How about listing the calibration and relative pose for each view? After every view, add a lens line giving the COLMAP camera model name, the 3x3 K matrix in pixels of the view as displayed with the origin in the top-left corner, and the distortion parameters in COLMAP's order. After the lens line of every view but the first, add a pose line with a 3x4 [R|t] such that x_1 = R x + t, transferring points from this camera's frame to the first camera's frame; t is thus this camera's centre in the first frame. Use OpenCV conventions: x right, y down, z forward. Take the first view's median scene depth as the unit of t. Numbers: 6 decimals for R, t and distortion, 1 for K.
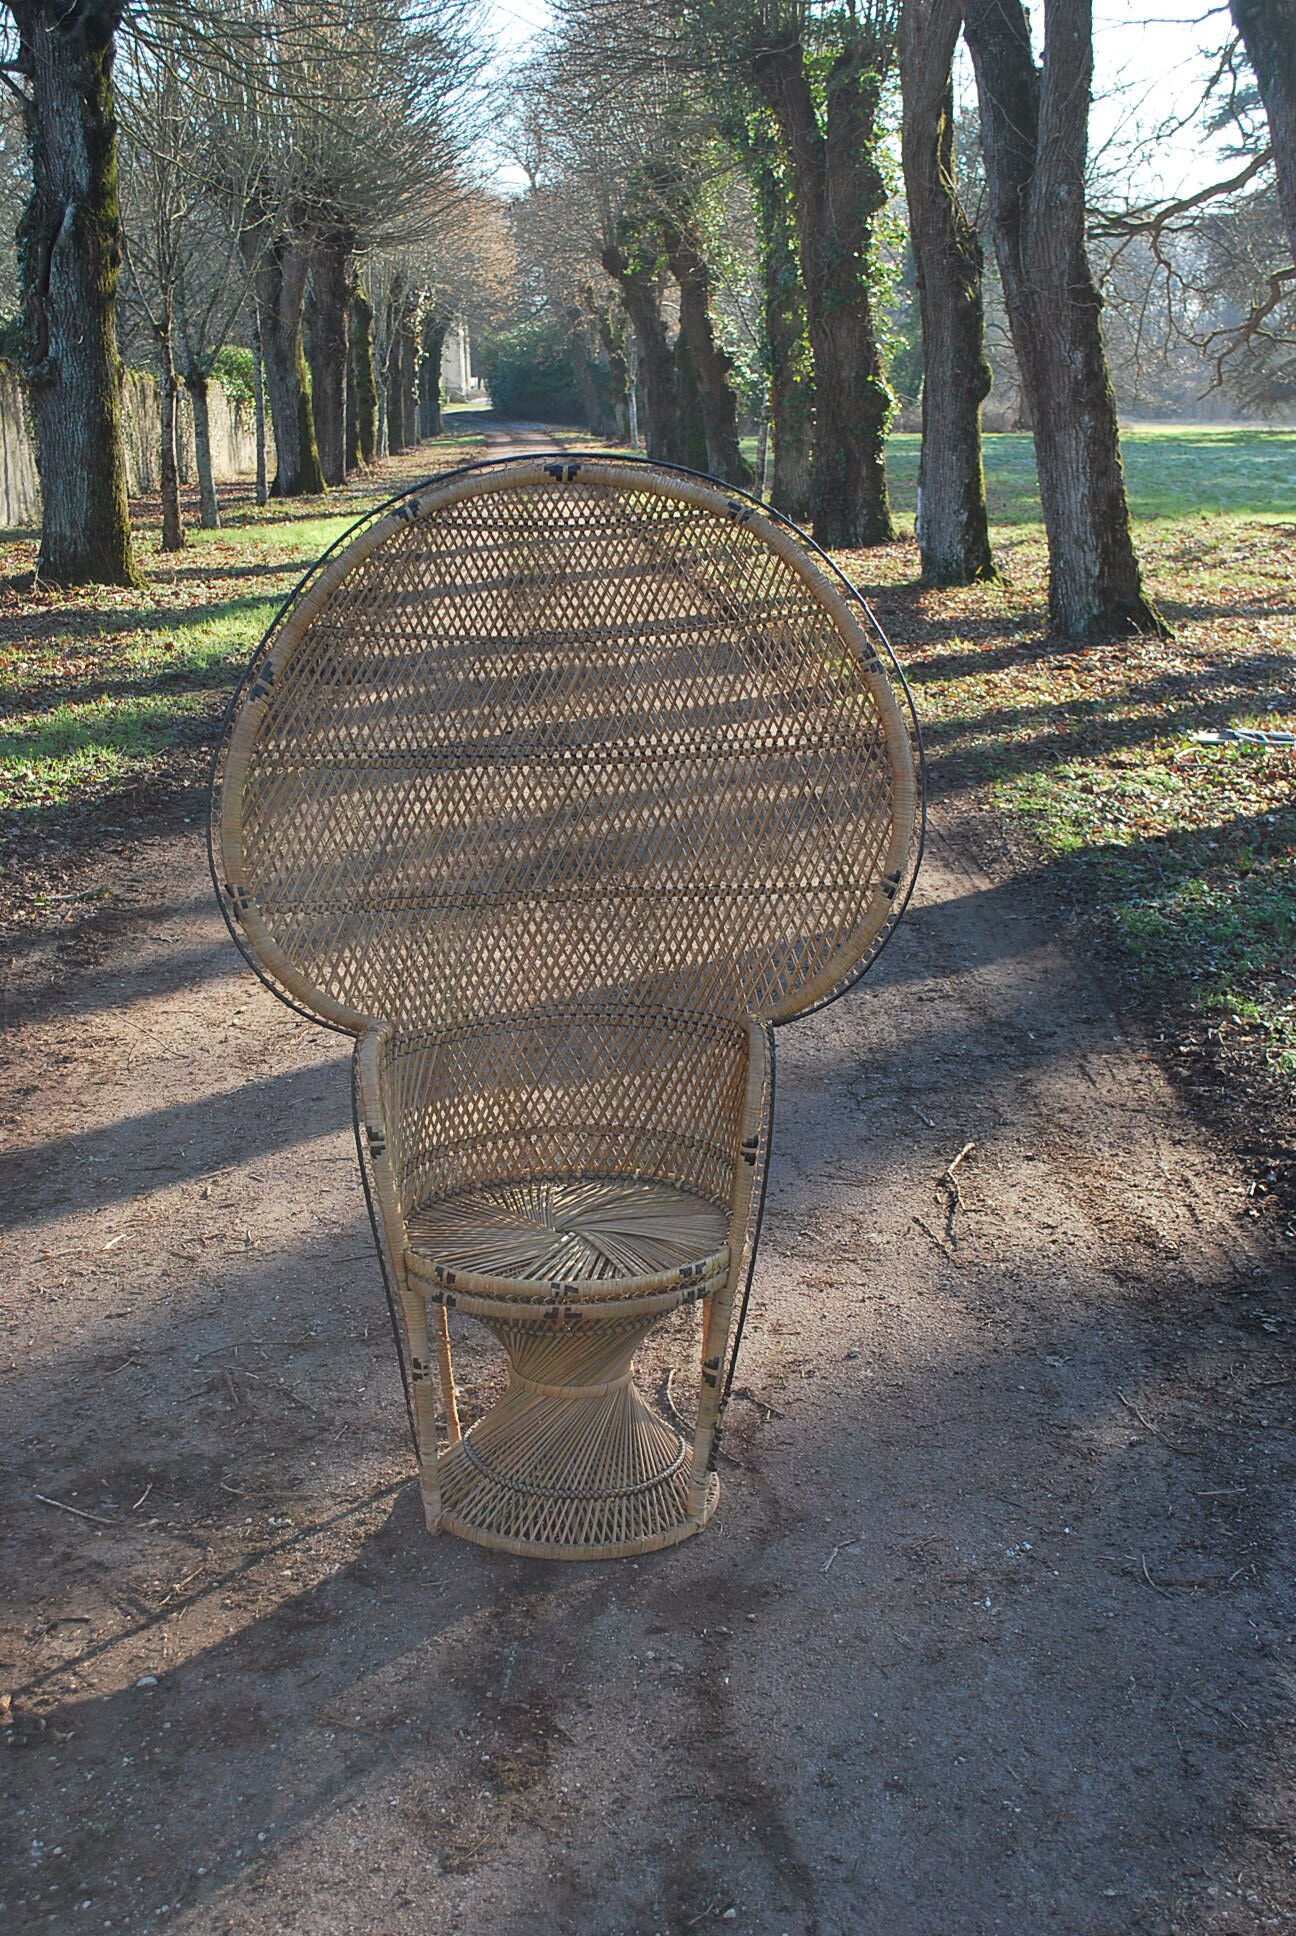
lens RADIAL K [[2363.9, 0, 641.8], [0, 2363.9, 976.2], [0, 0, 1]] dist [-0.036310, -0.018580]
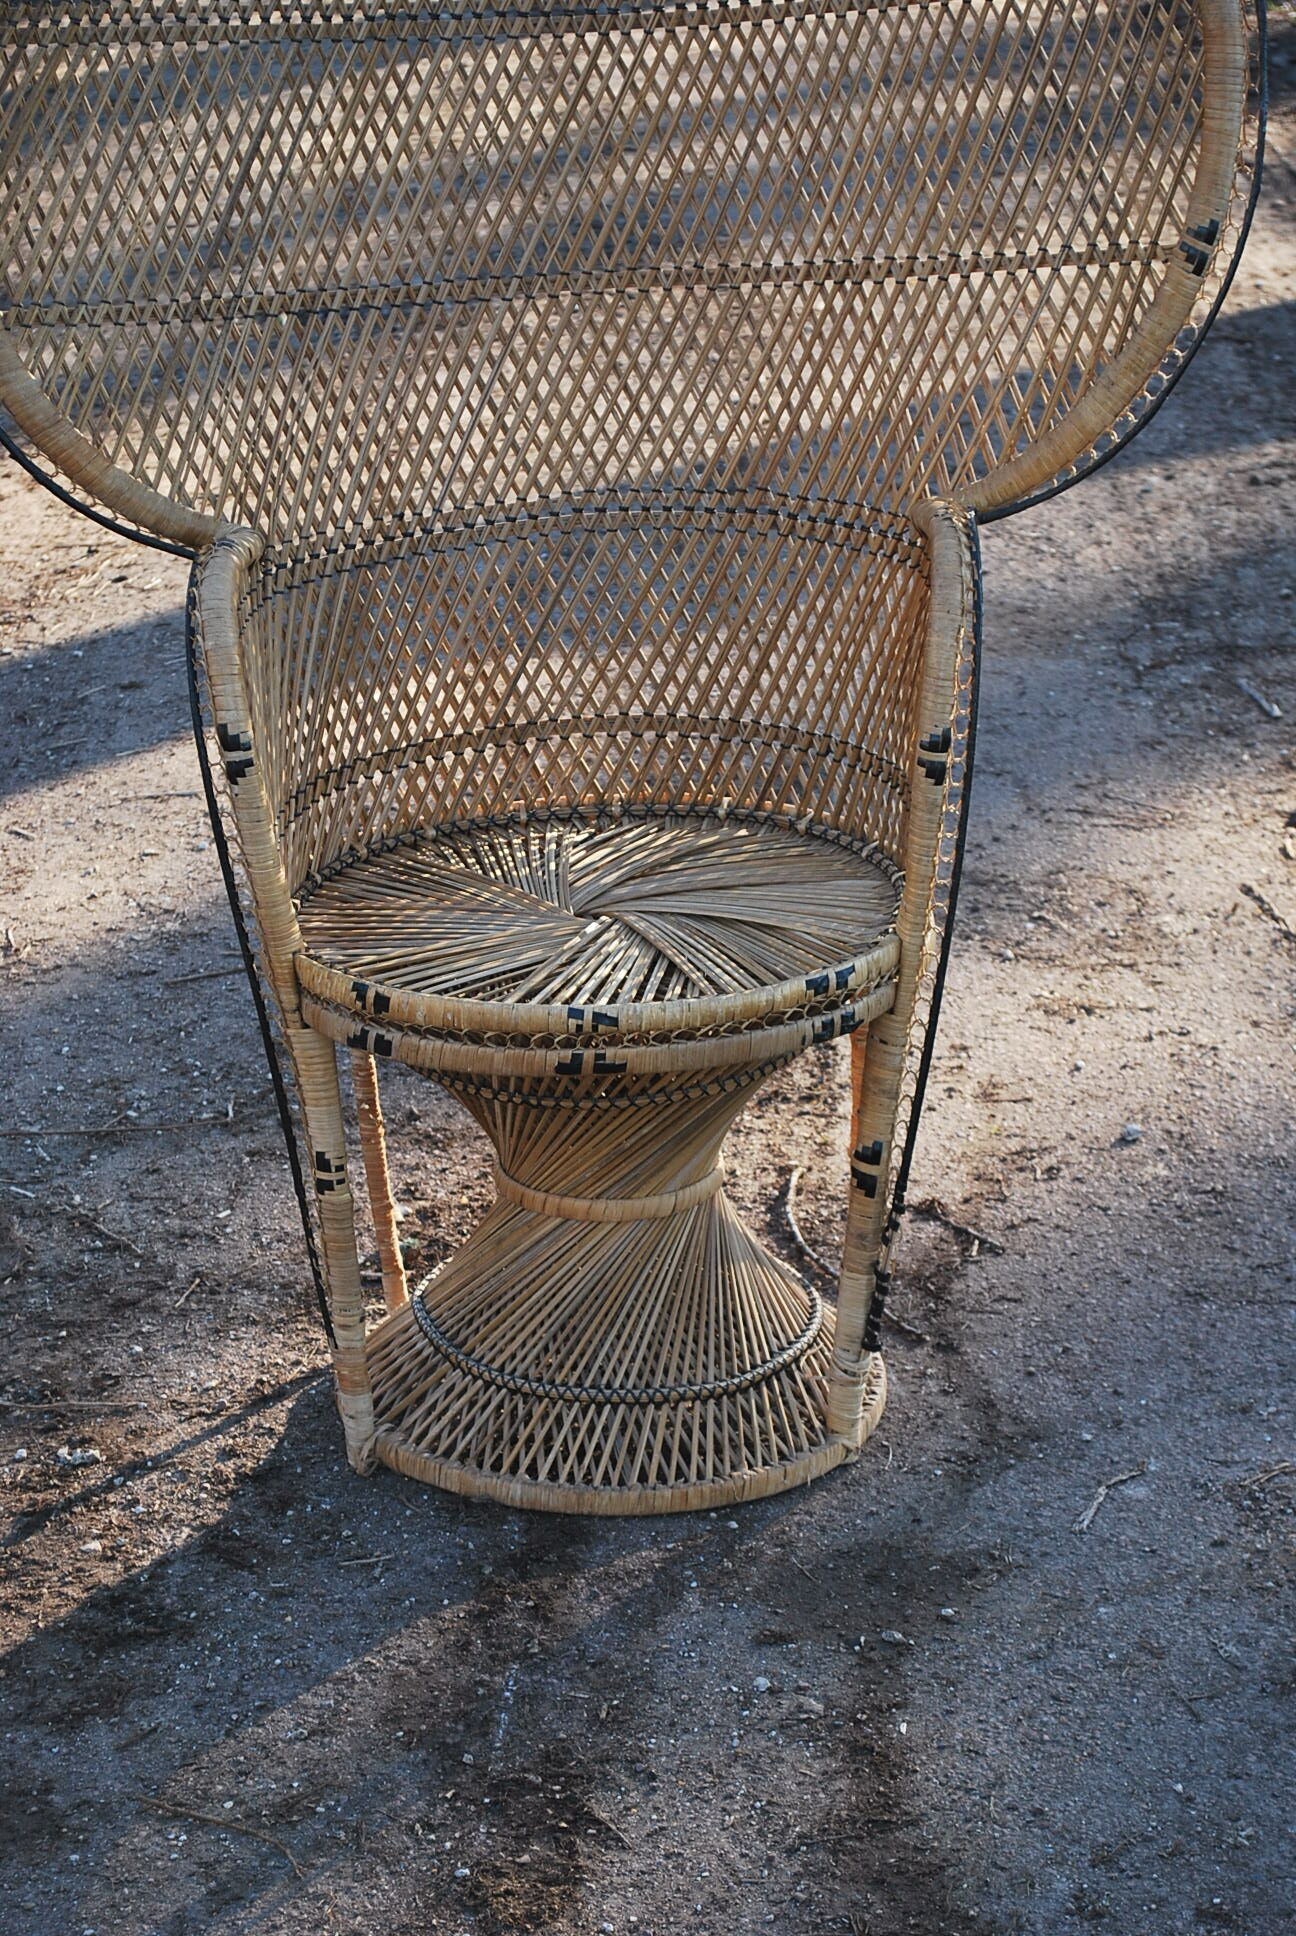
lens RADIAL K [[4348.7, 0, 648.0], [0, 4348.7, 968.0], [0, 0, 1]] dist [0.048469, -0.027553]
pose [[0.999647, -0.015528, -0.021548, 0.001049], [0.017902, 0.993236, 0.114721, 0.005539], [0.019621, -0.115067, 0.993164, 0.013373]]
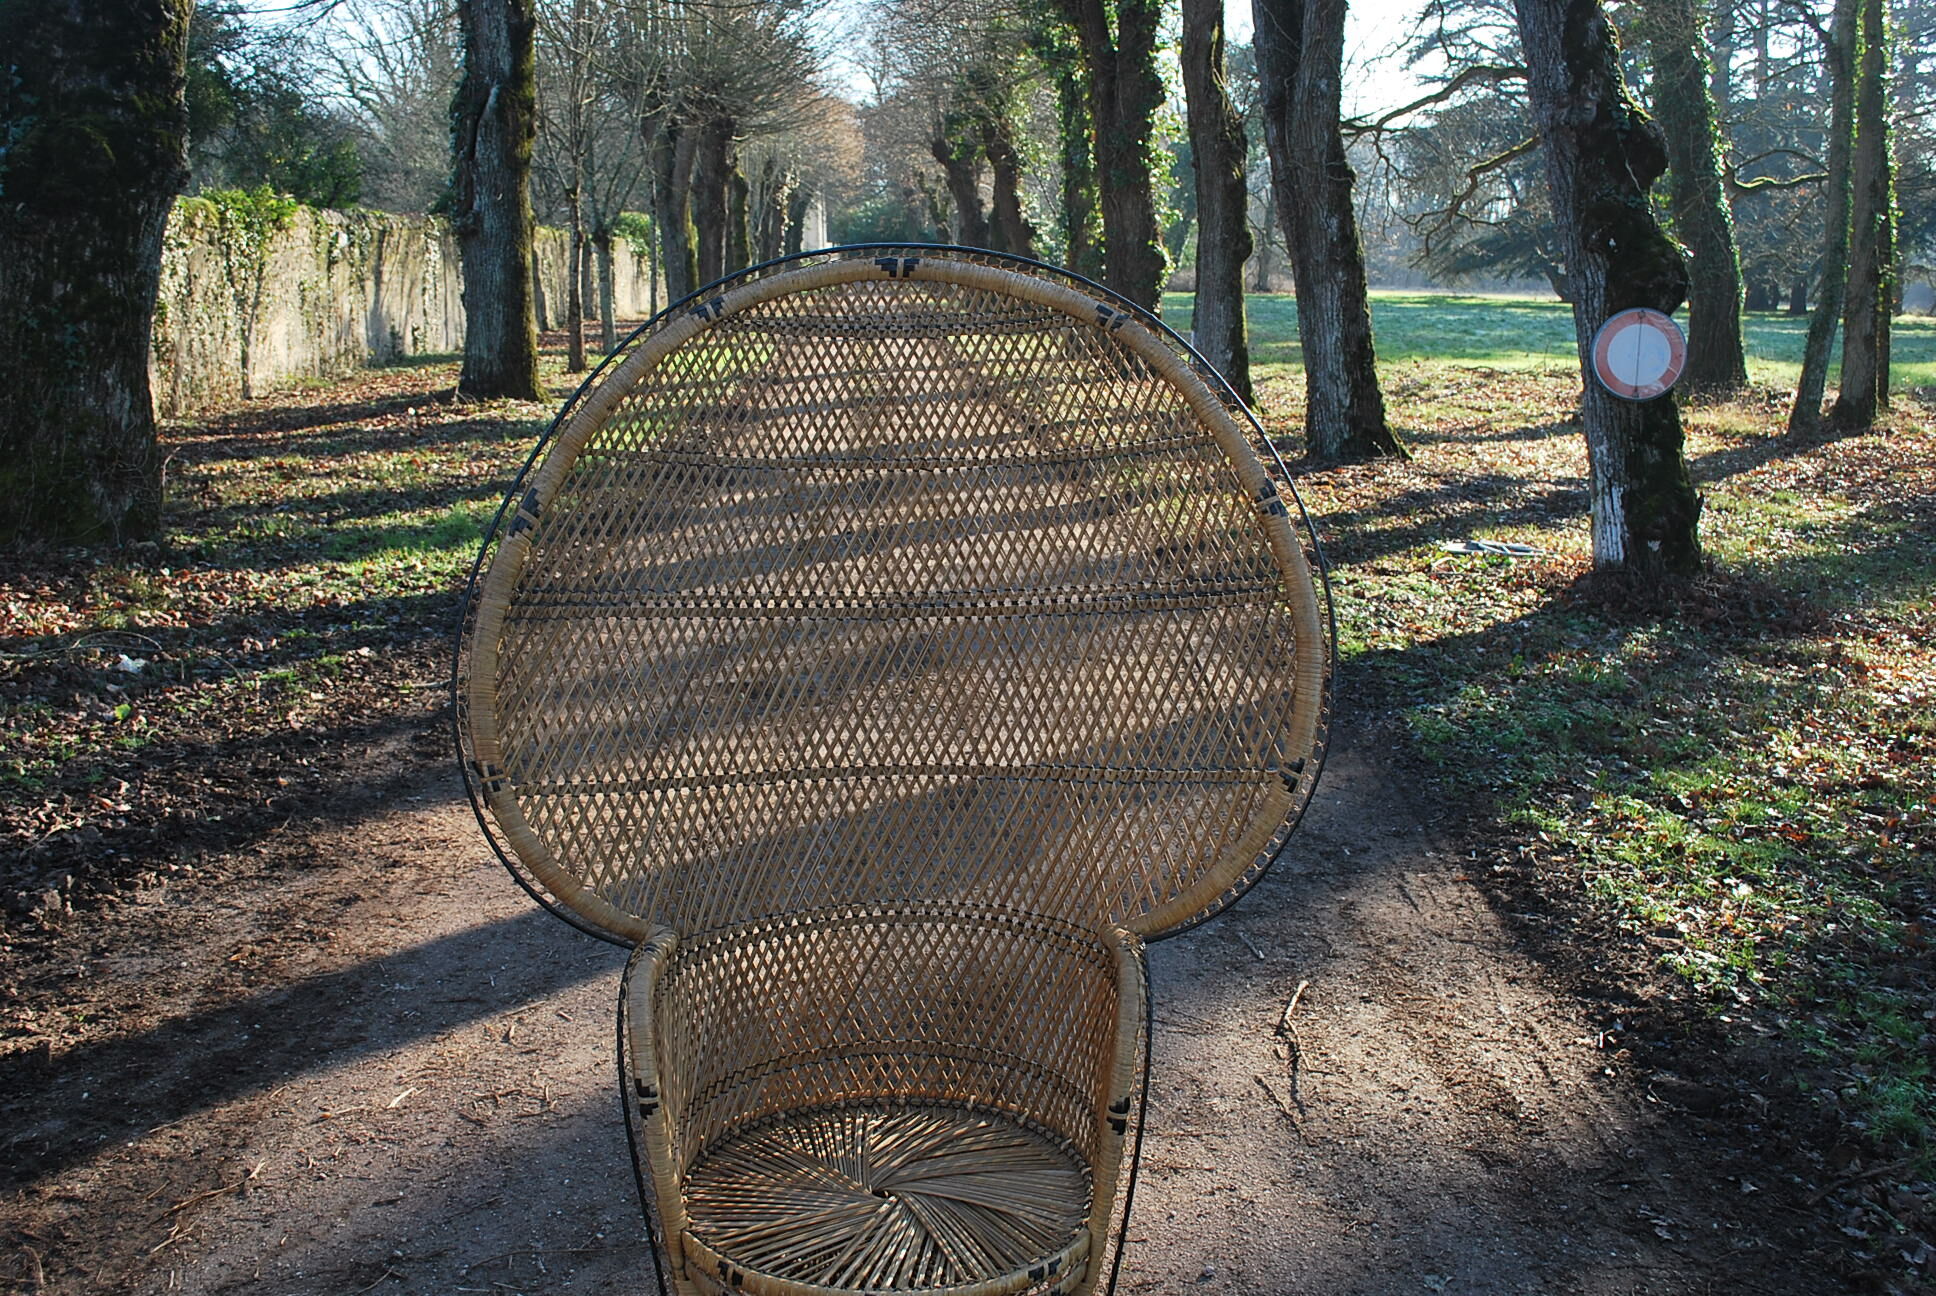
lens RADIAL K [[1875.8, 0, 976.4], [0, 1875.8, 638.9], [0, 0, 1]] dist [-0.064563, 0.003932]
pose [[0.999797, 0.016441, 0.011622, -0.009125], [-0.015945, 0.999012, -0.041492, -0.045527], [-0.012293, 0.041298, 0.999071, 0.283511]]
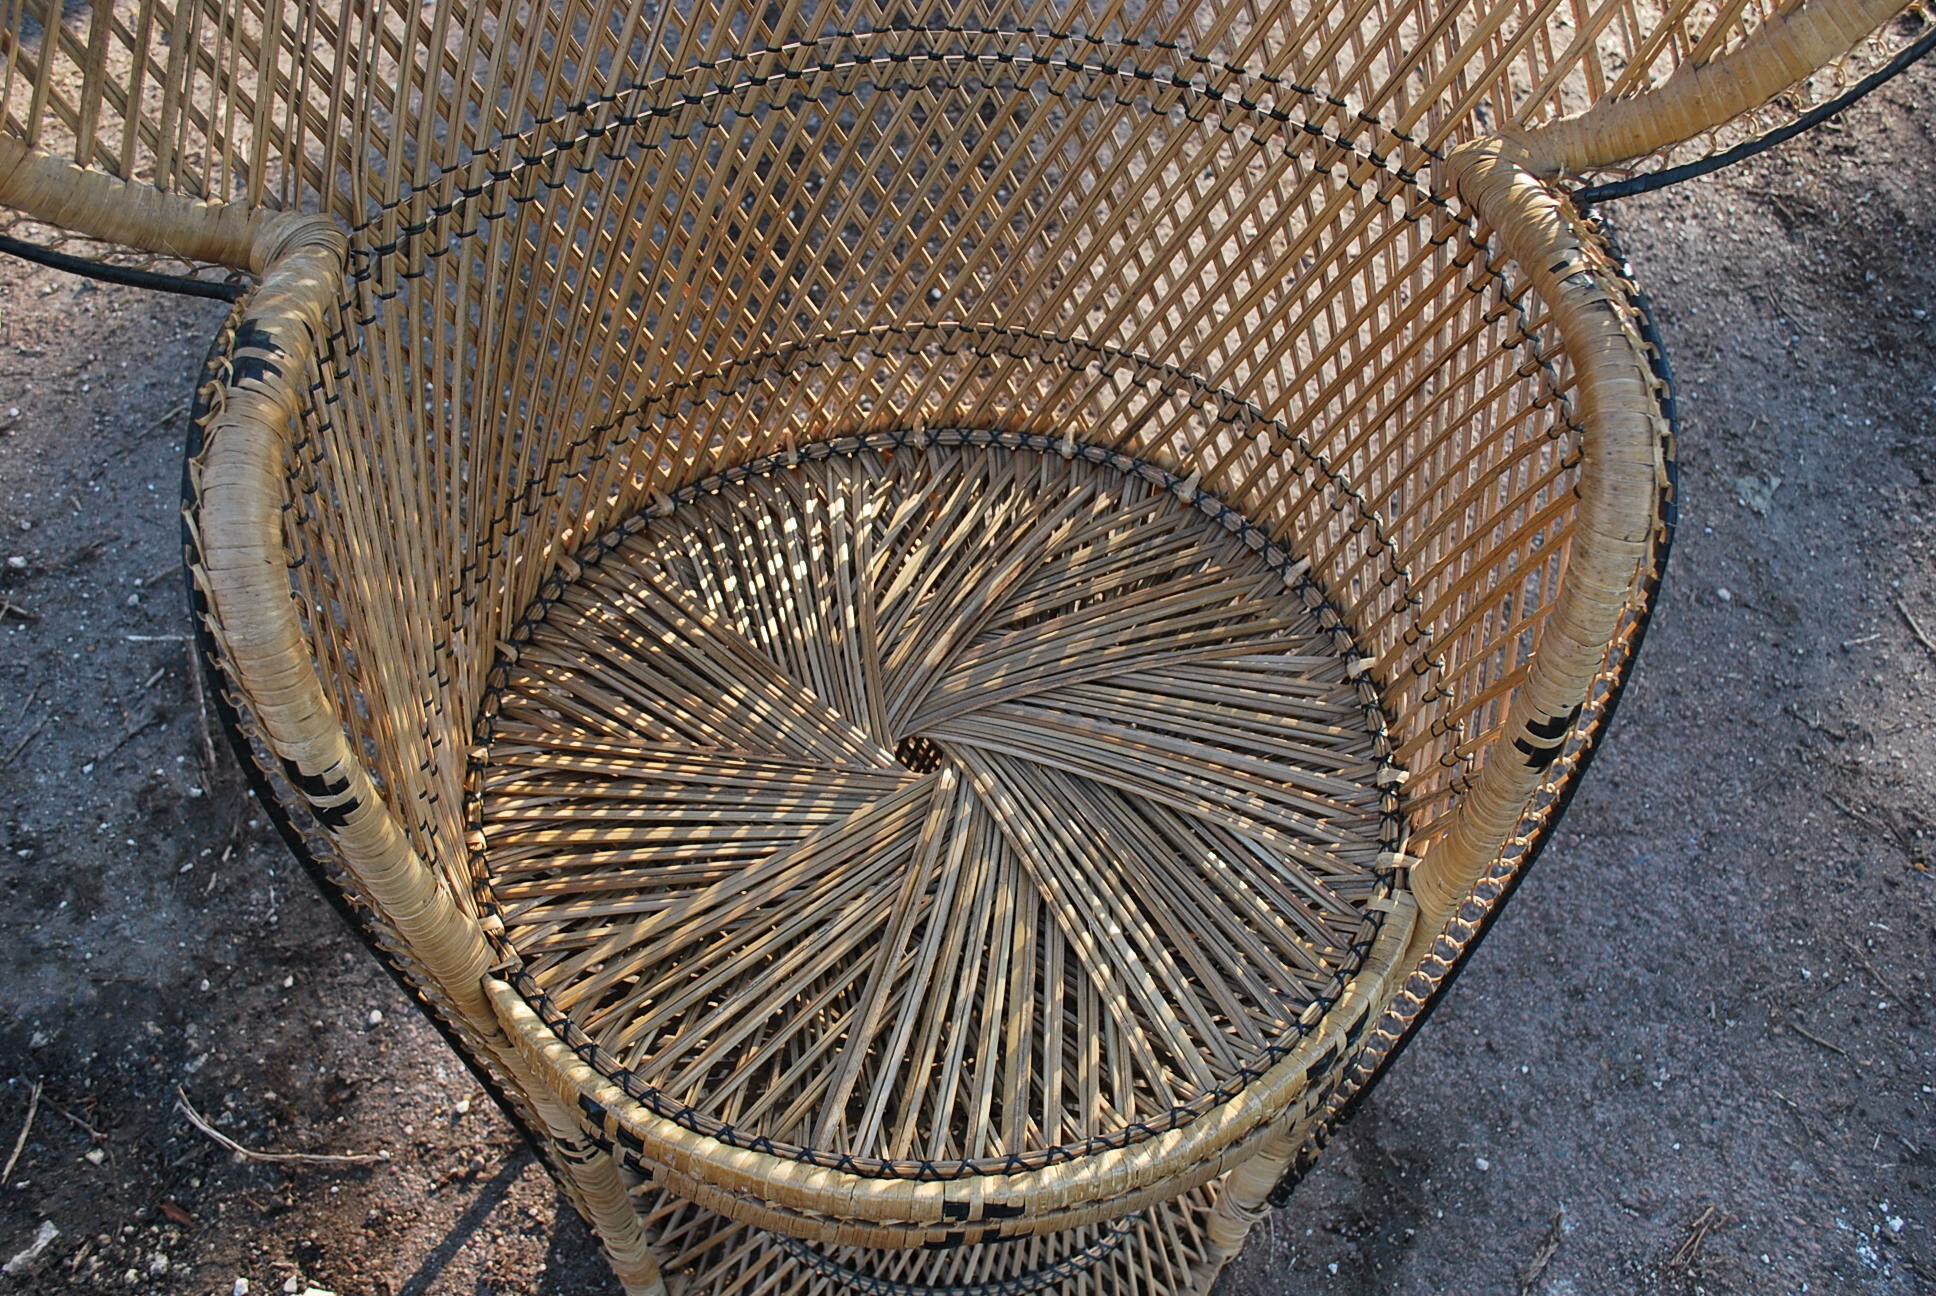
lens RADIAL K [[1875.8, 0, 976.4], [0, 1875.8, 638.9], [0, 0, 1]] dist [-0.064563, 0.003932]
pose [[0.995749, -0.057676, 0.071810, -0.035647], [0.003127, 0.800376, 0.599491, -0.065192], [-0.092051, -0.596718, 0.797154, 0.628866]]
